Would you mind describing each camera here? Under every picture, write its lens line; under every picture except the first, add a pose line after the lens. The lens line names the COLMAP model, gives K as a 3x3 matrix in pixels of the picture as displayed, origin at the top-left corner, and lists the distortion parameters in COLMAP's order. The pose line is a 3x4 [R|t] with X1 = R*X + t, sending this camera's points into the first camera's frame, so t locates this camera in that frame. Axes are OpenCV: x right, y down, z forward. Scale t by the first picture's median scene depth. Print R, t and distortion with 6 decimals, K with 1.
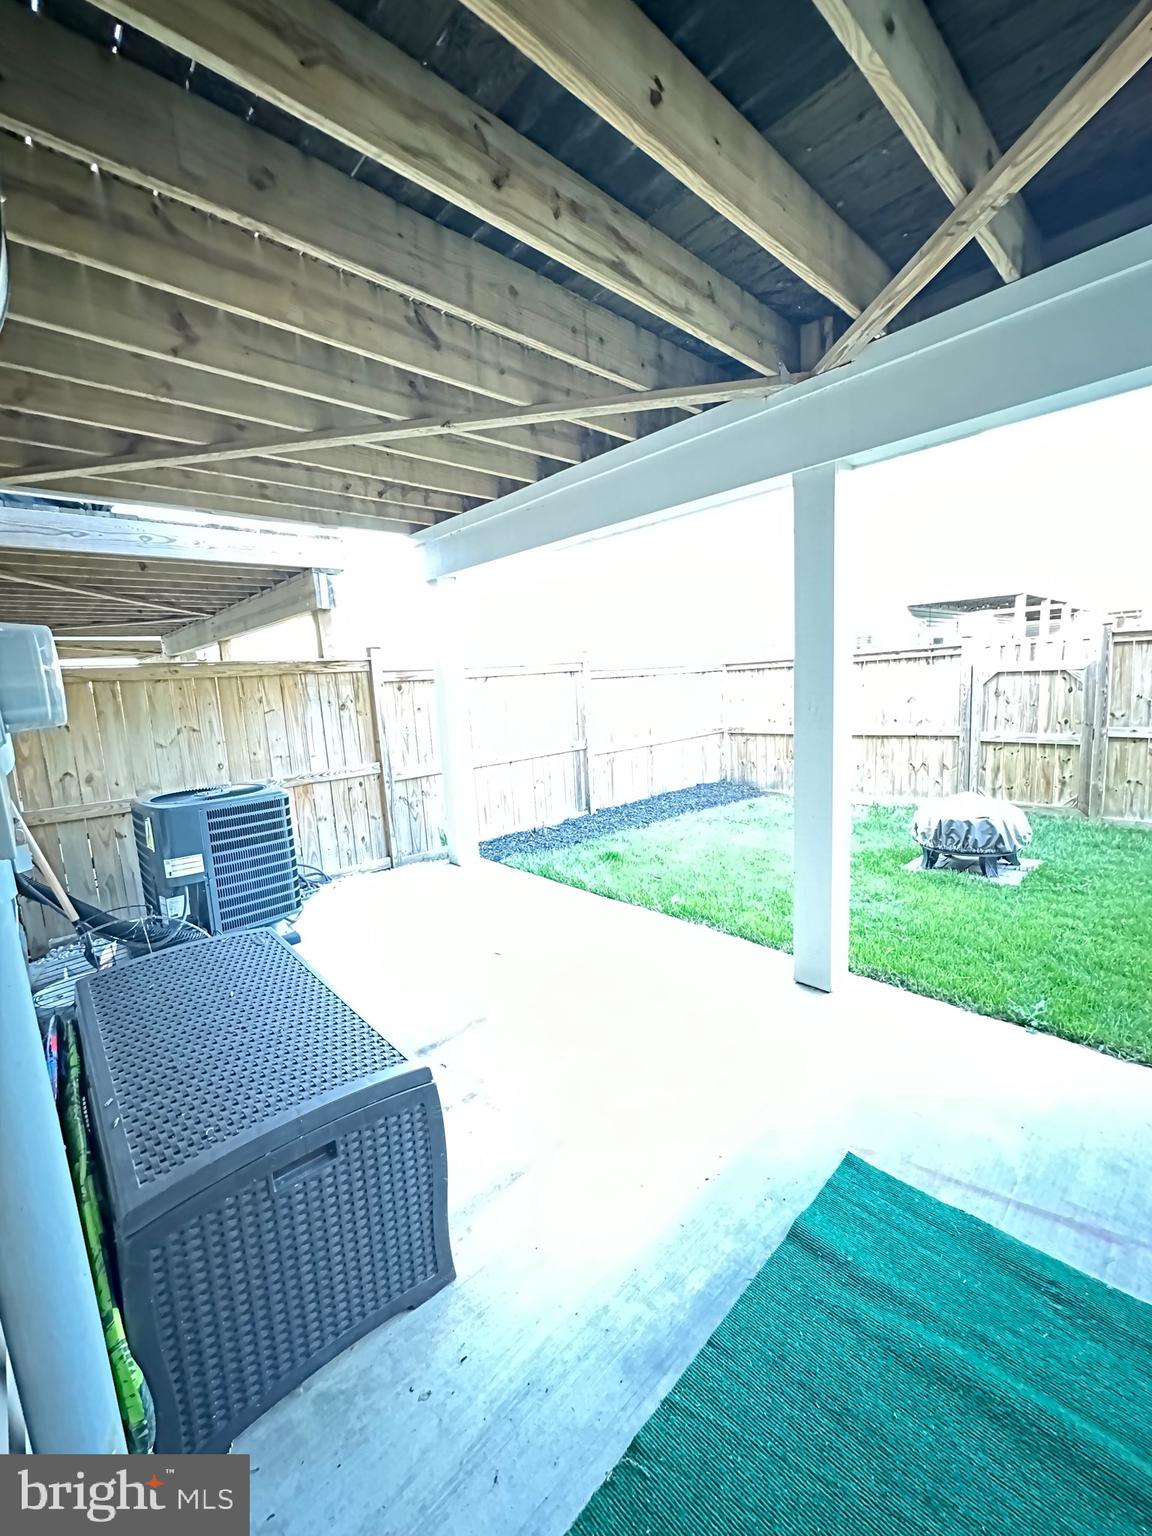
lens RADIAL K [[615.7, 0, 576.8], [0, 615.7, 766.5], [0, 0, 1]] dist [-0.002703, 0.000979]
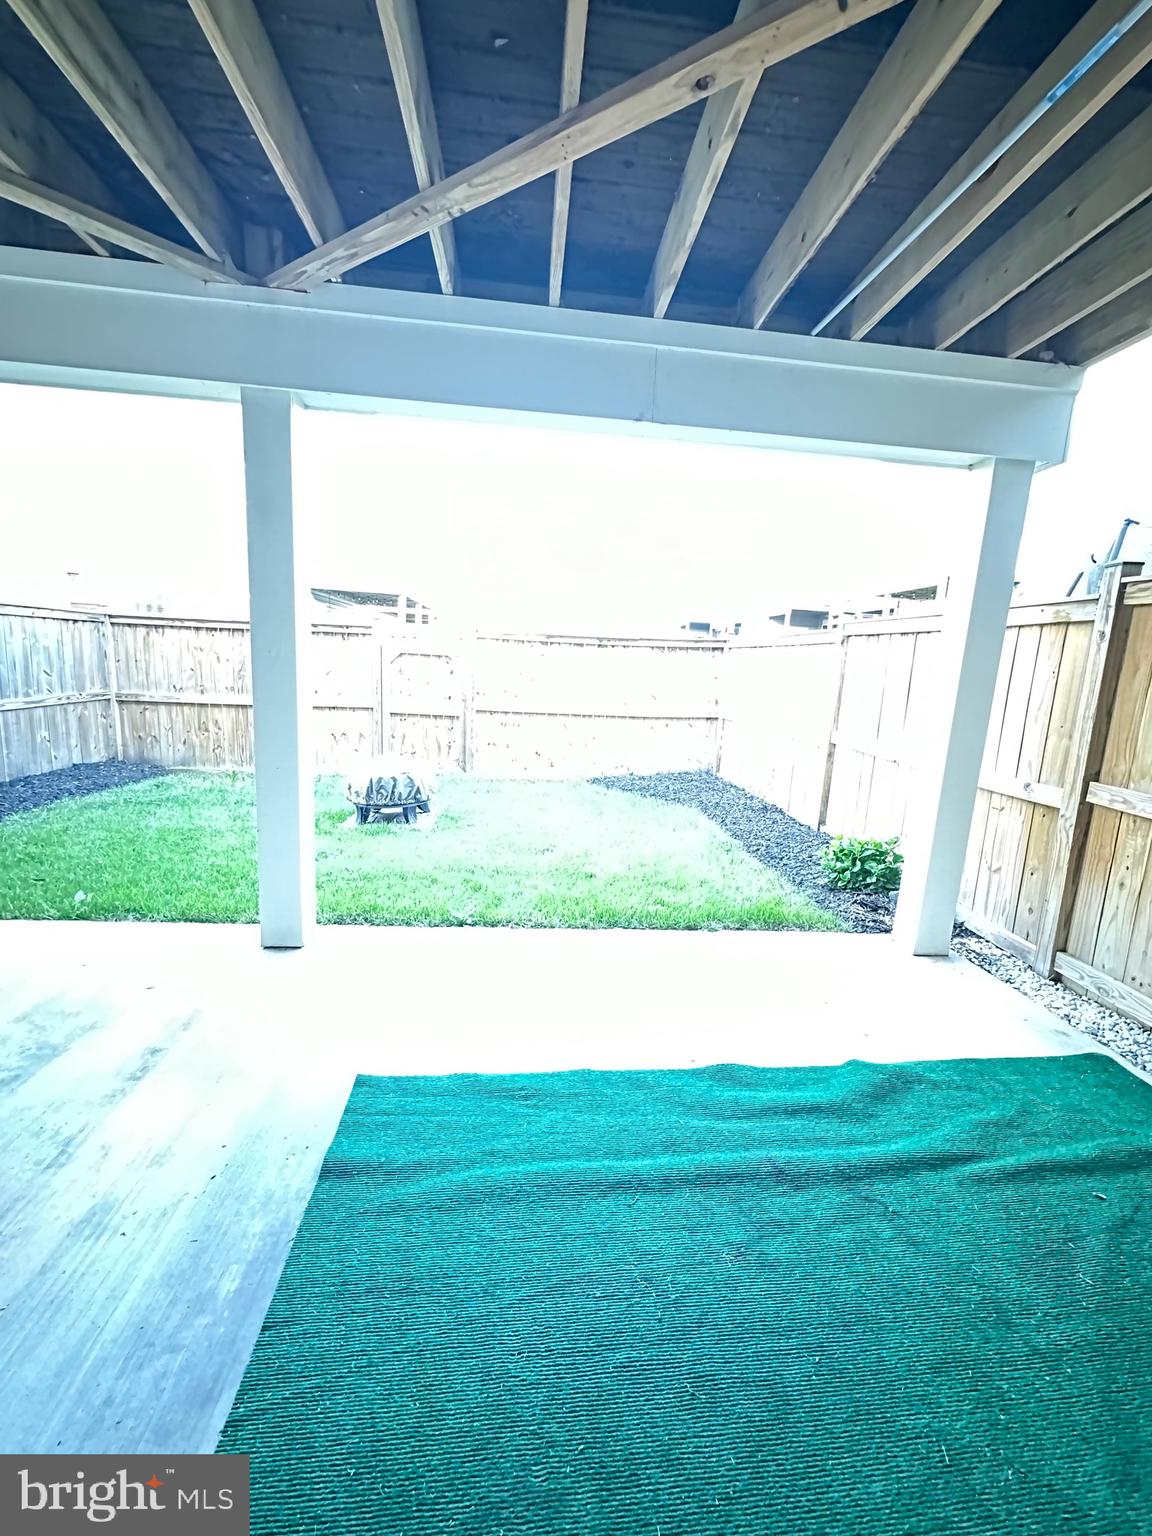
lens RADIAL K [[615.7, 0, 579.3], [0, 615.7, 767.9], [0, 0, 1]] dist [-0.002703, 0.000979]
pose [[0.610306, -0.048049, 0.790707, -0.078274], [0.027926, 0.998843, 0.039142, 0.055155], [-0.791673, -0.001807, 0.610942, 0.051859]]
